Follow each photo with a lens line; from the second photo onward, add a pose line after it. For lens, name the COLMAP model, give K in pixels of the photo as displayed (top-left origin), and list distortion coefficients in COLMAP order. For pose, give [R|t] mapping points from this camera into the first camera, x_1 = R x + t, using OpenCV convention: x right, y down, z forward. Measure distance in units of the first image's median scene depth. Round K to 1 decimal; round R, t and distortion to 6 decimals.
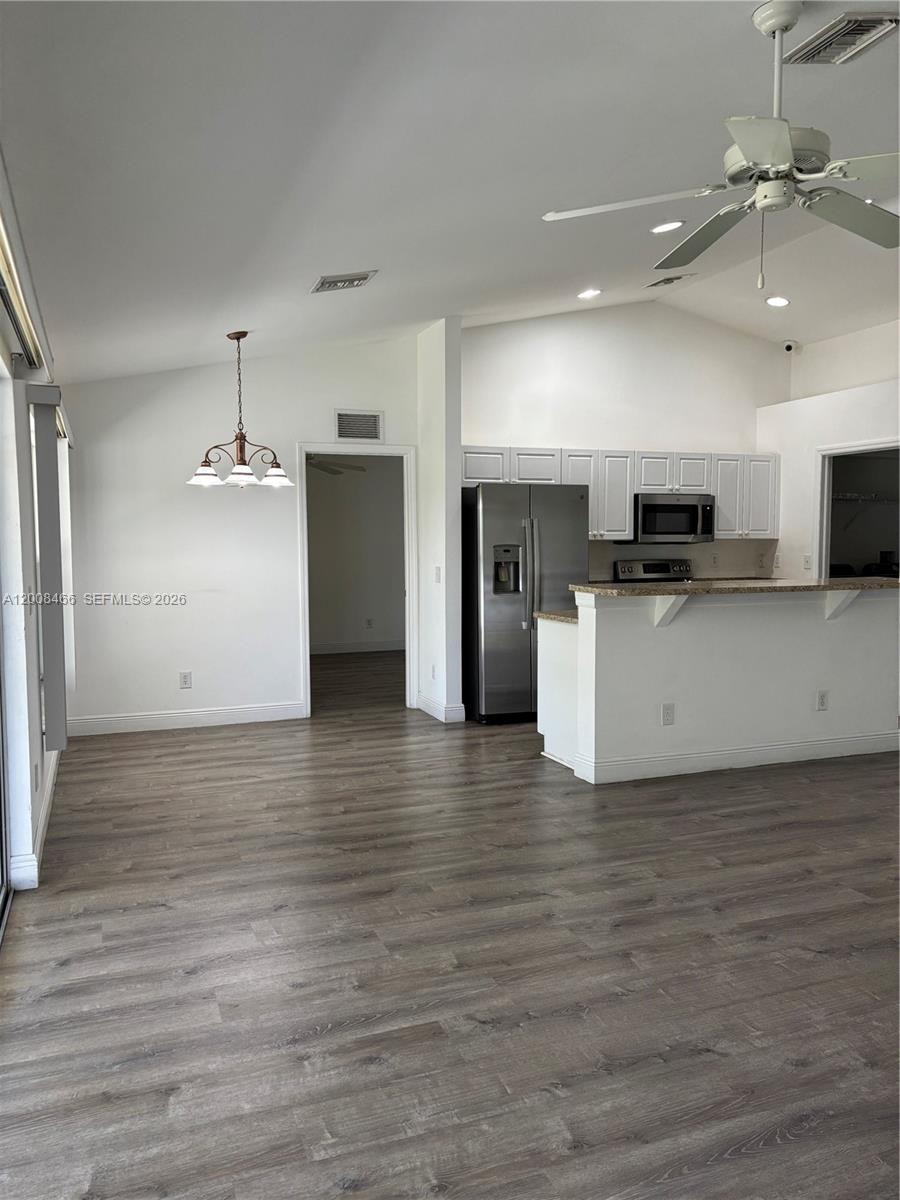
lens RADIAL K [[911.4, 0, 450.0], [0, 911.4, 600.0], [0, 0, 1]] dist [-0.004755, -0.006816]
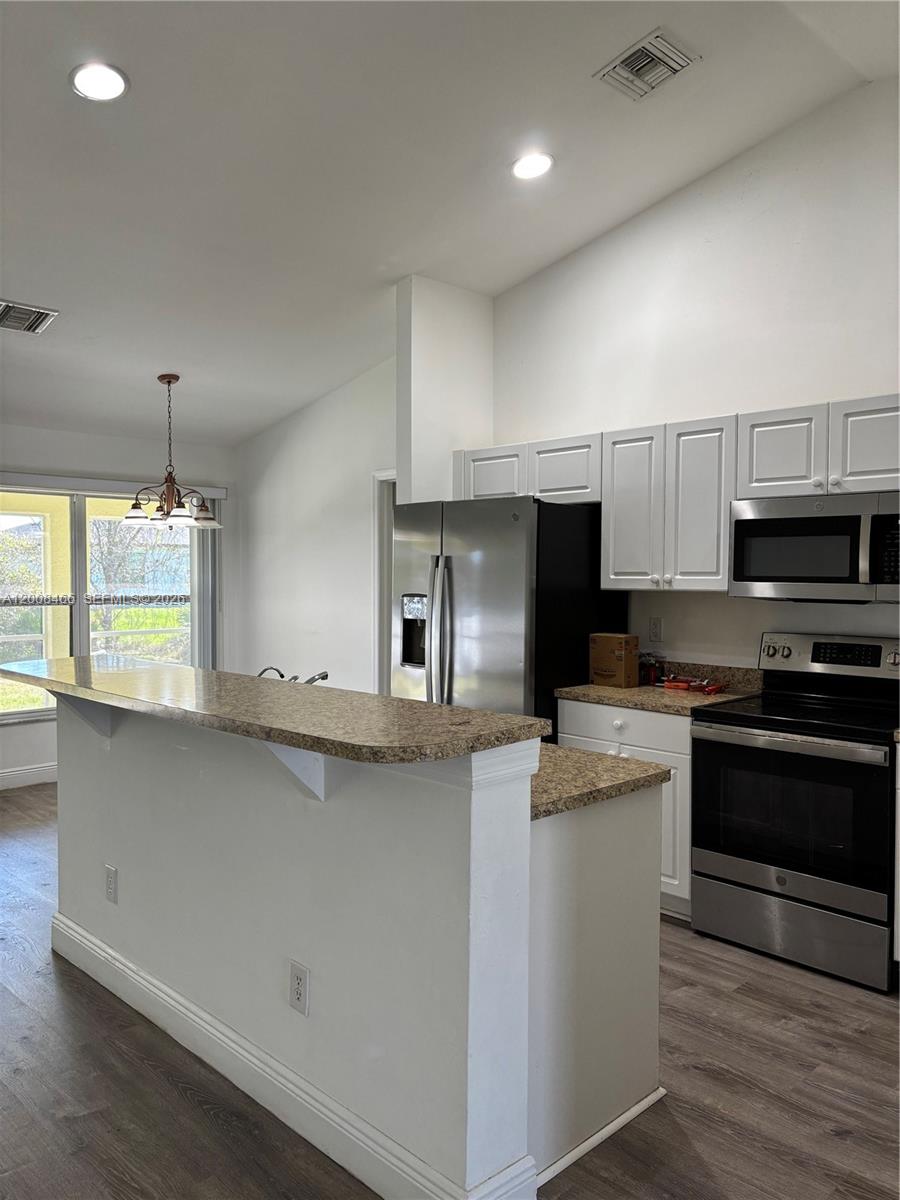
lens RADIAL K [[911.4, 0, 450.0], [0, 911.4, 600.0], [0, 0, 1]] dist [-0.004755, -0.006816]
pose [[0.397289, 0.032870, -0.917105, 0.594325], [-0.066100, 0.997788, 0.007127, -0.053988], [0.915310, 0.057790, 0.398583, 0.649233]]
